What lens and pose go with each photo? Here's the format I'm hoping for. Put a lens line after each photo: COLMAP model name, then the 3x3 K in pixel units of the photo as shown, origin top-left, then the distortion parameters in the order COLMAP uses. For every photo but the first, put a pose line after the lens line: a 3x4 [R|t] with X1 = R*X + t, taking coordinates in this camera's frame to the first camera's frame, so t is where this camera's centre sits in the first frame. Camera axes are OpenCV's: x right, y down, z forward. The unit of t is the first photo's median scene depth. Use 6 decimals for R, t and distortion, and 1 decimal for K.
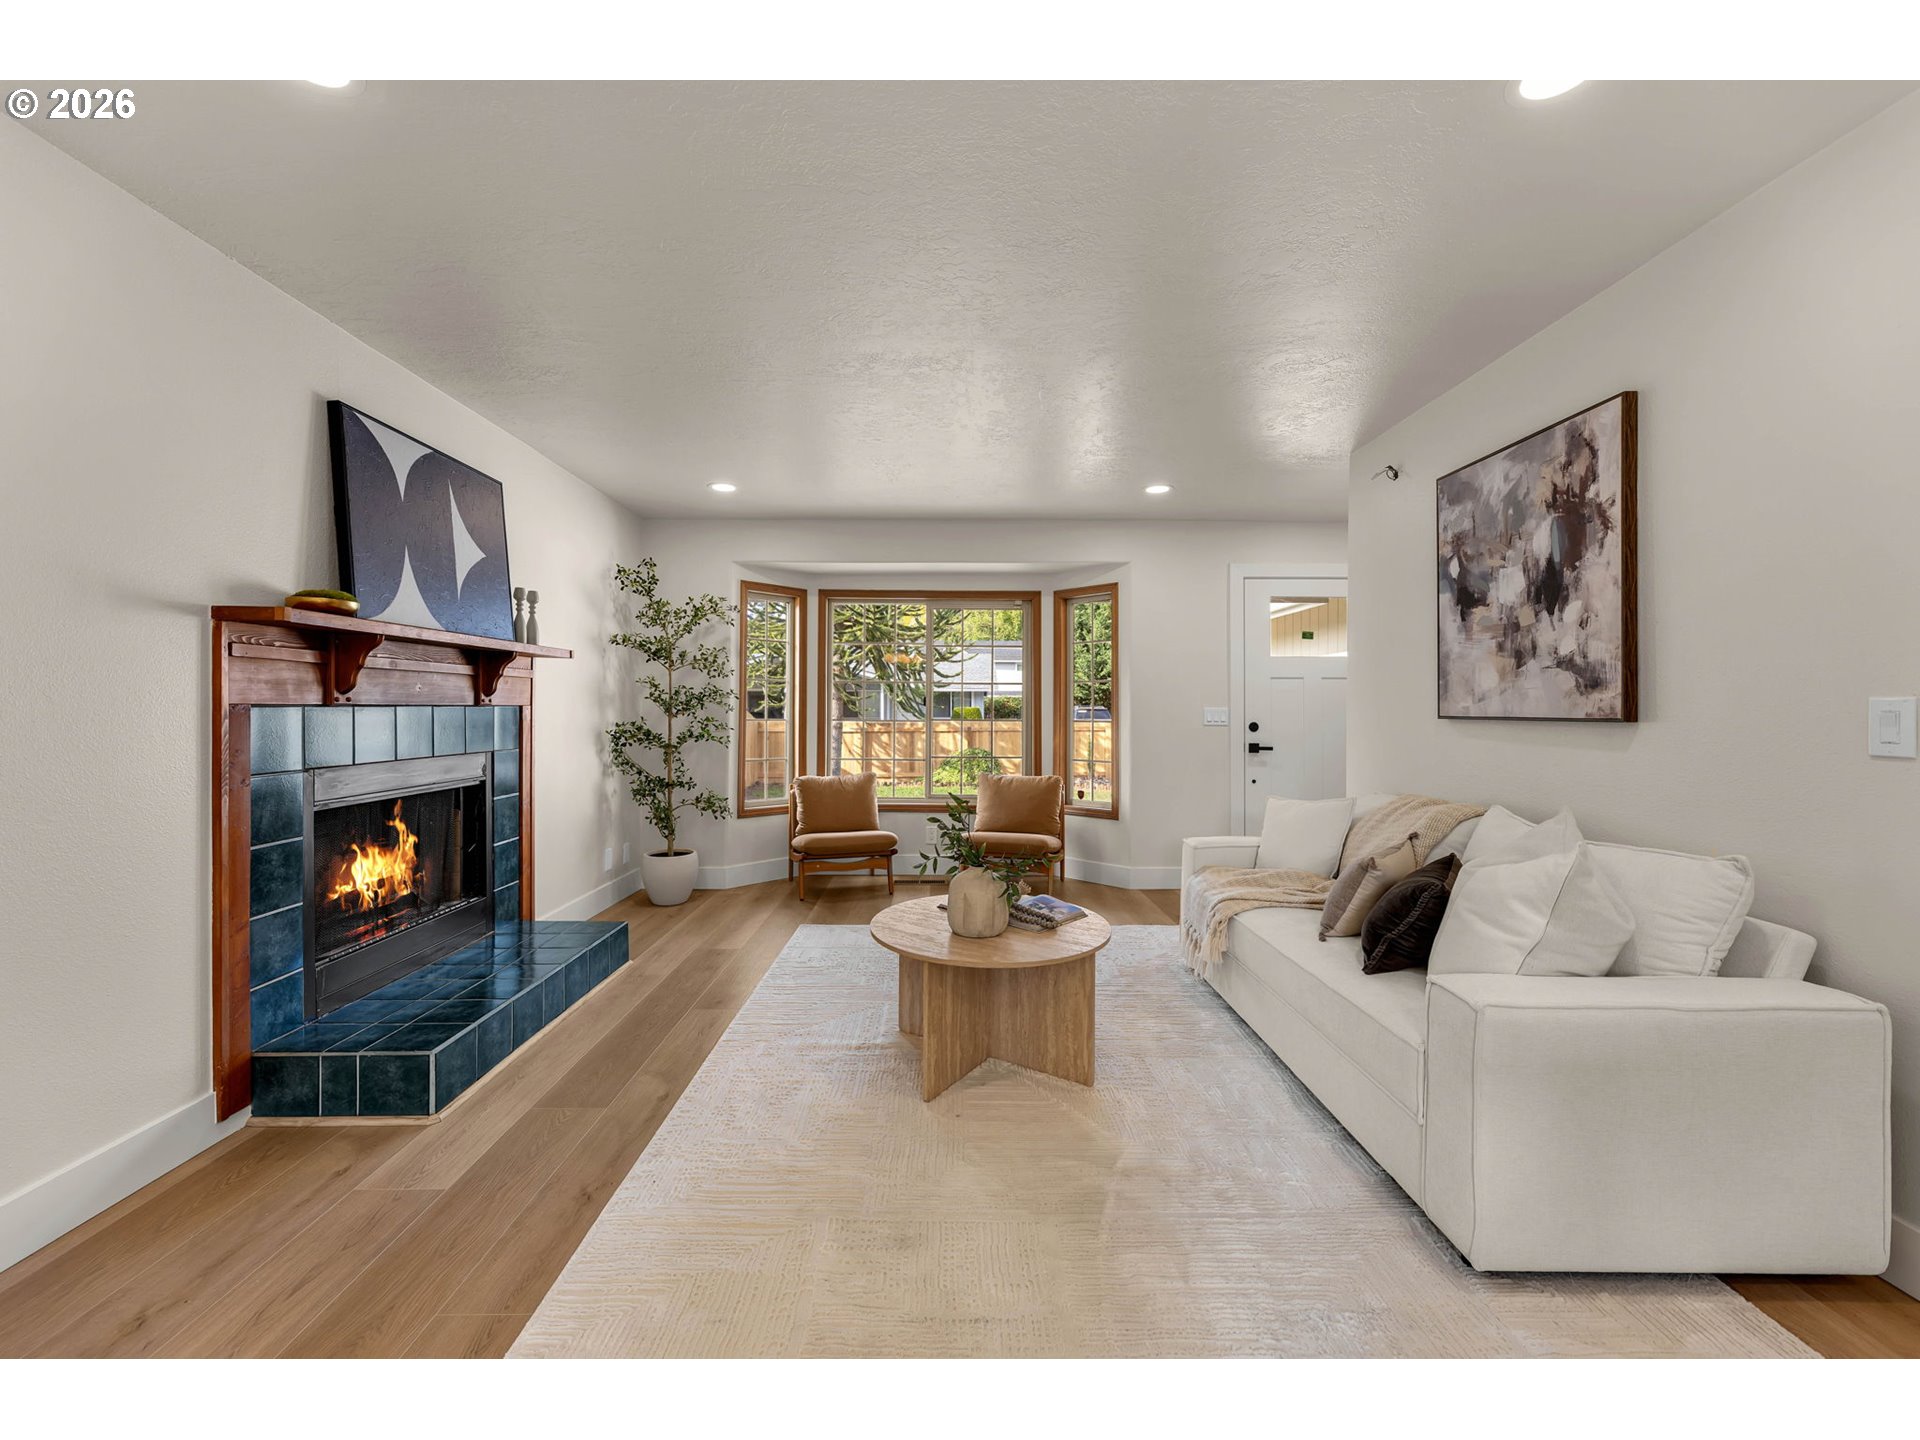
lens RADIAL K [[773.9, 0, 948.7], [0, 773.9, 704.3], [0, 0, 1]] dist [0.002165, 0.000291]
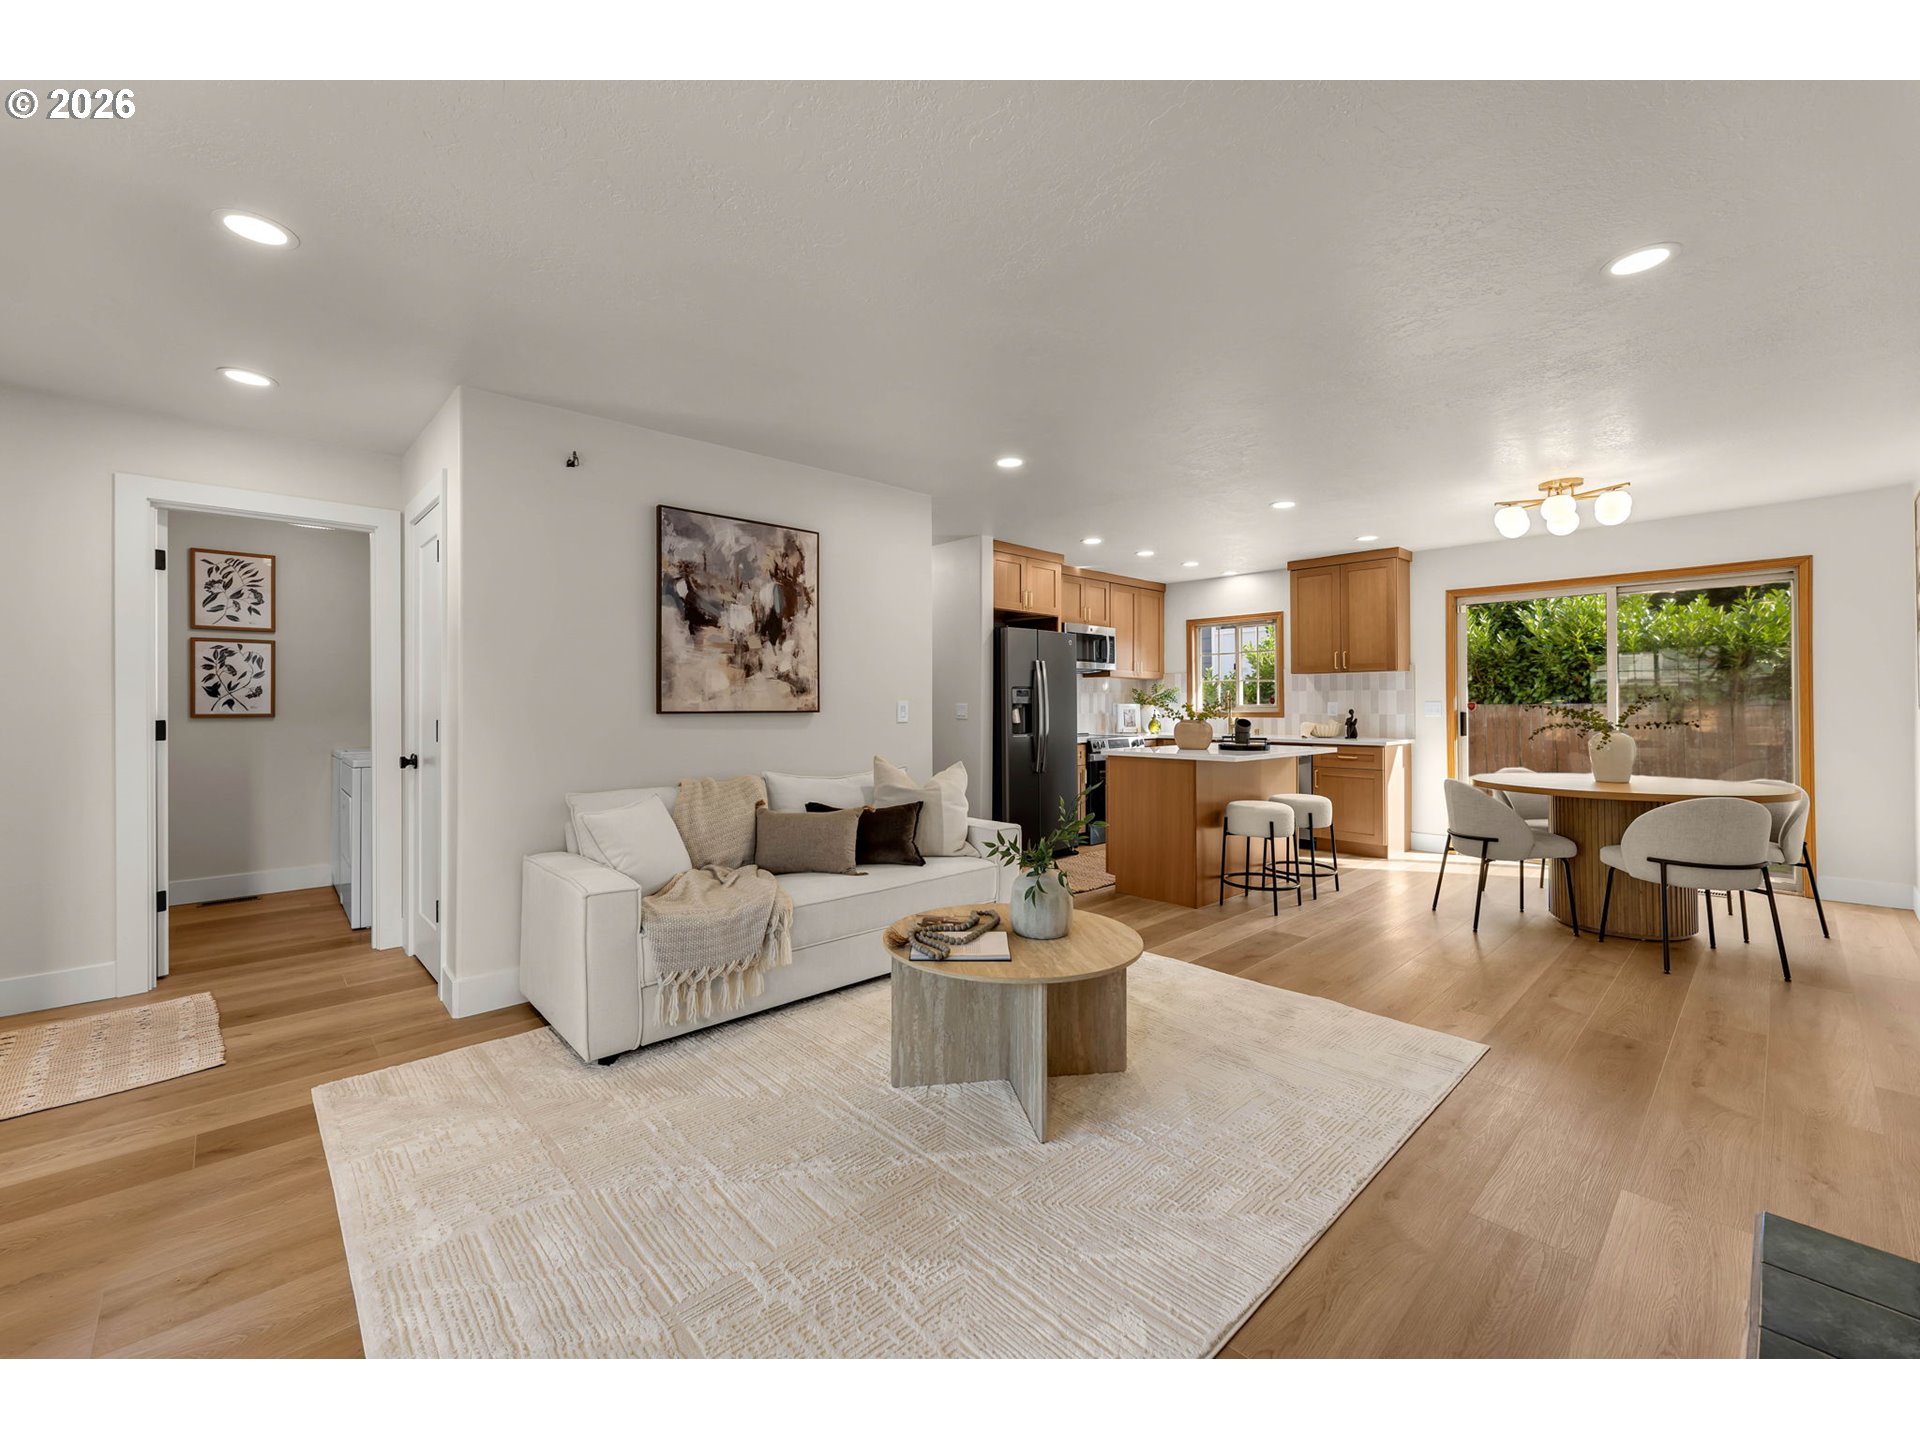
lens RADIAL K [[773.9, 0, 956.1], [0, 773.9, 704.6], [0, 0, 1]] dist [0.002165, 0.000291]
pose [[-0.674270, -0.001021, 0.738484, -0.516650], [-0.004908, 0.999983, -0.003099, 0.006551], [-0.738468, -0.005714, -0.674264, 1.461862]]
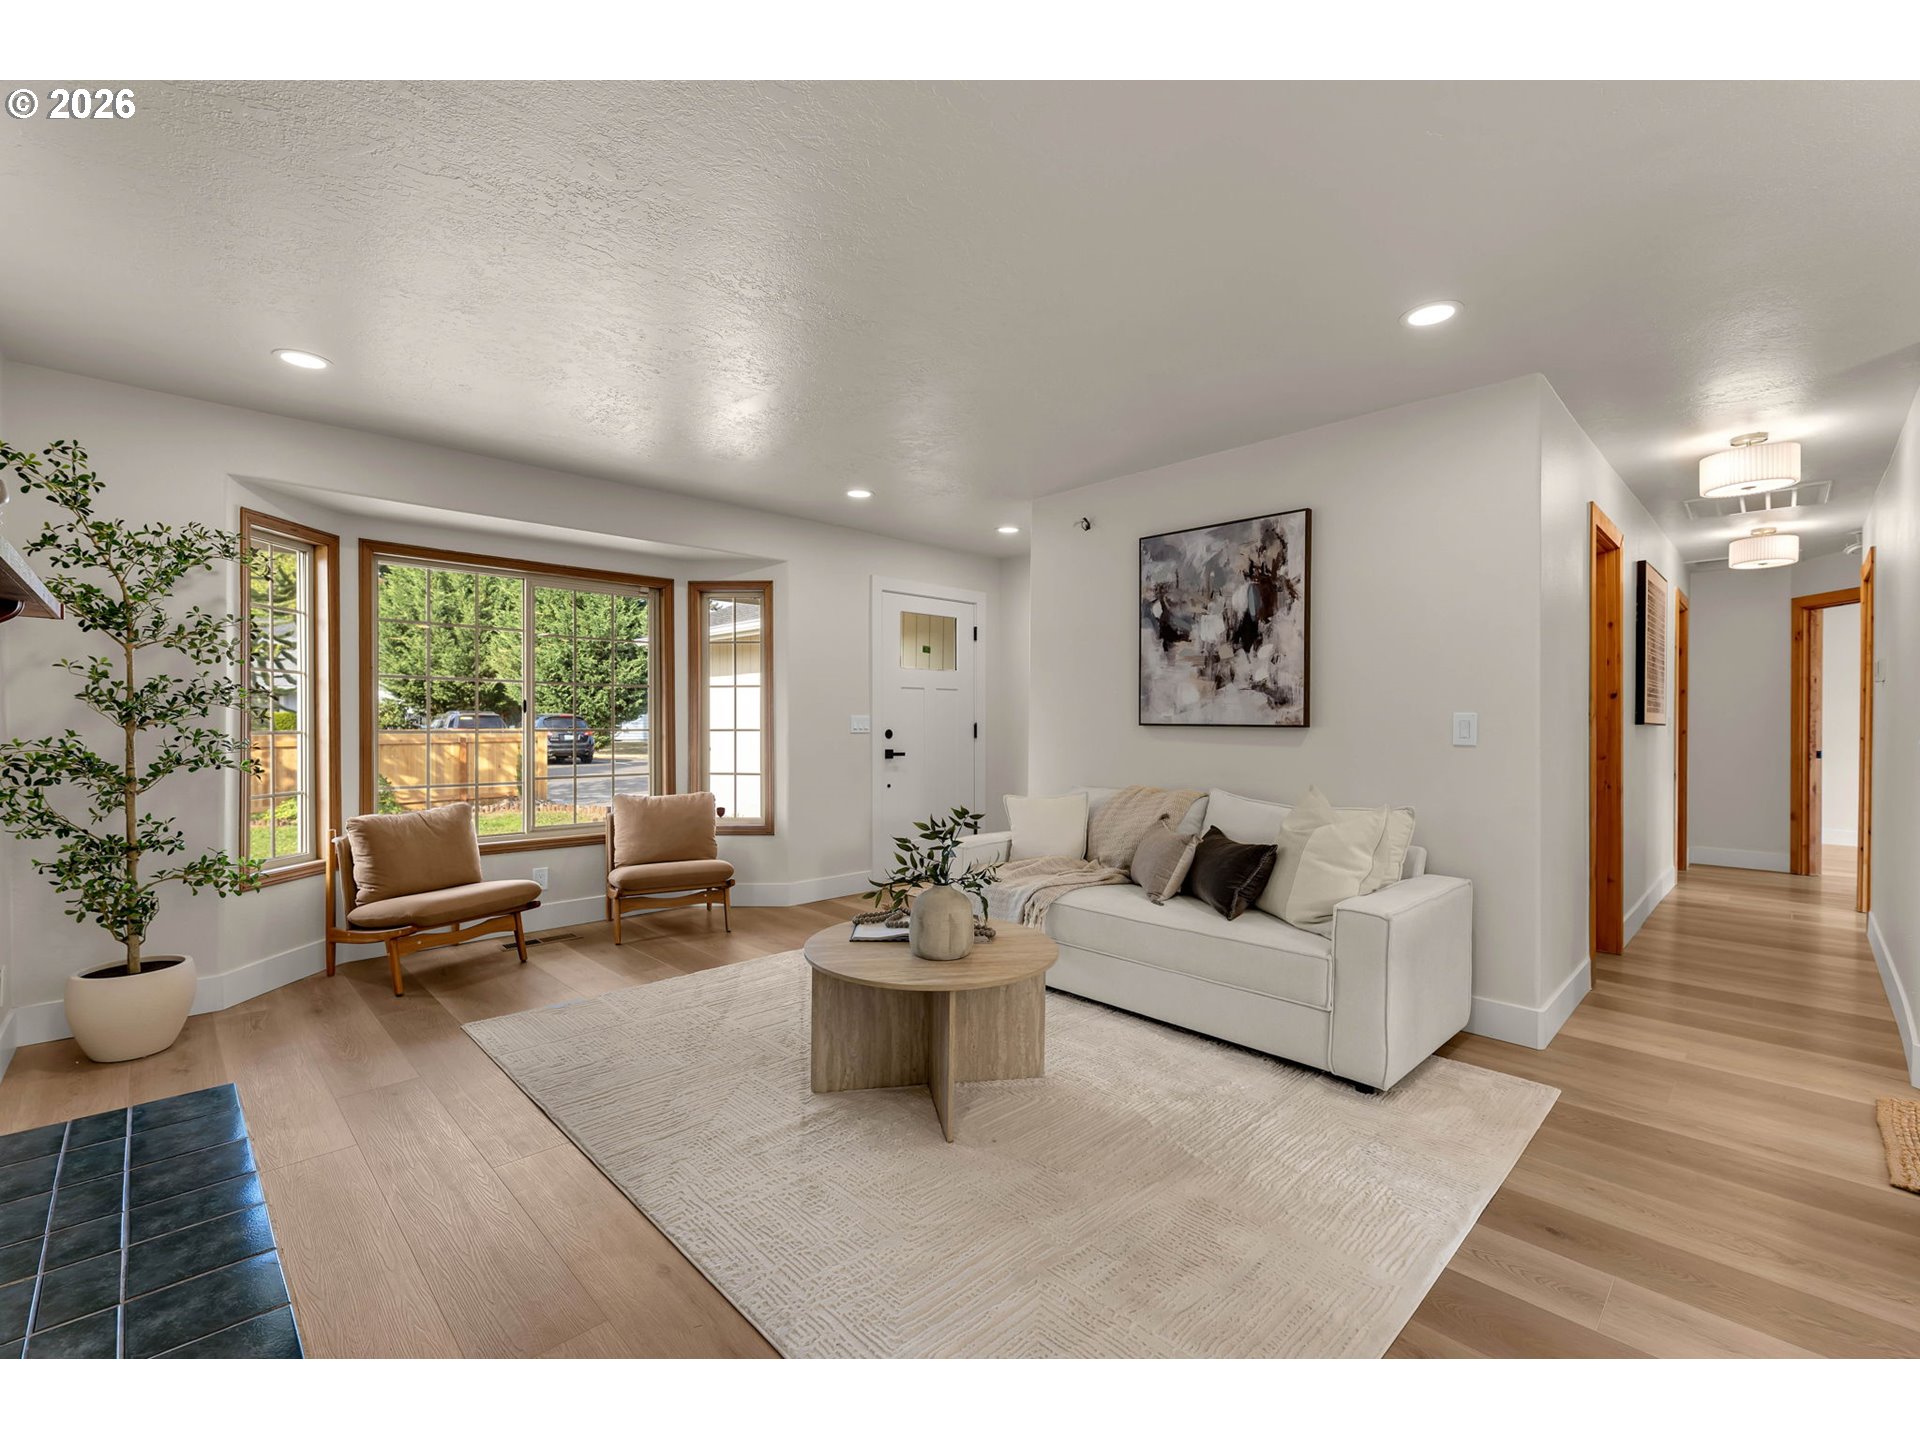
lens RADIAL K [[825.6, 0, 946.0], [0, 825.6, 727.4], [0, 0, 1]] dist [0.000522, 0.000217]
pose [[0.724164, -0.007242, 0.689590, -0.549284], [-0.006997, 0.999816, 0.017847, -0.000516], [-0.689592, -0.017749, 0.723980, 0.230755]]
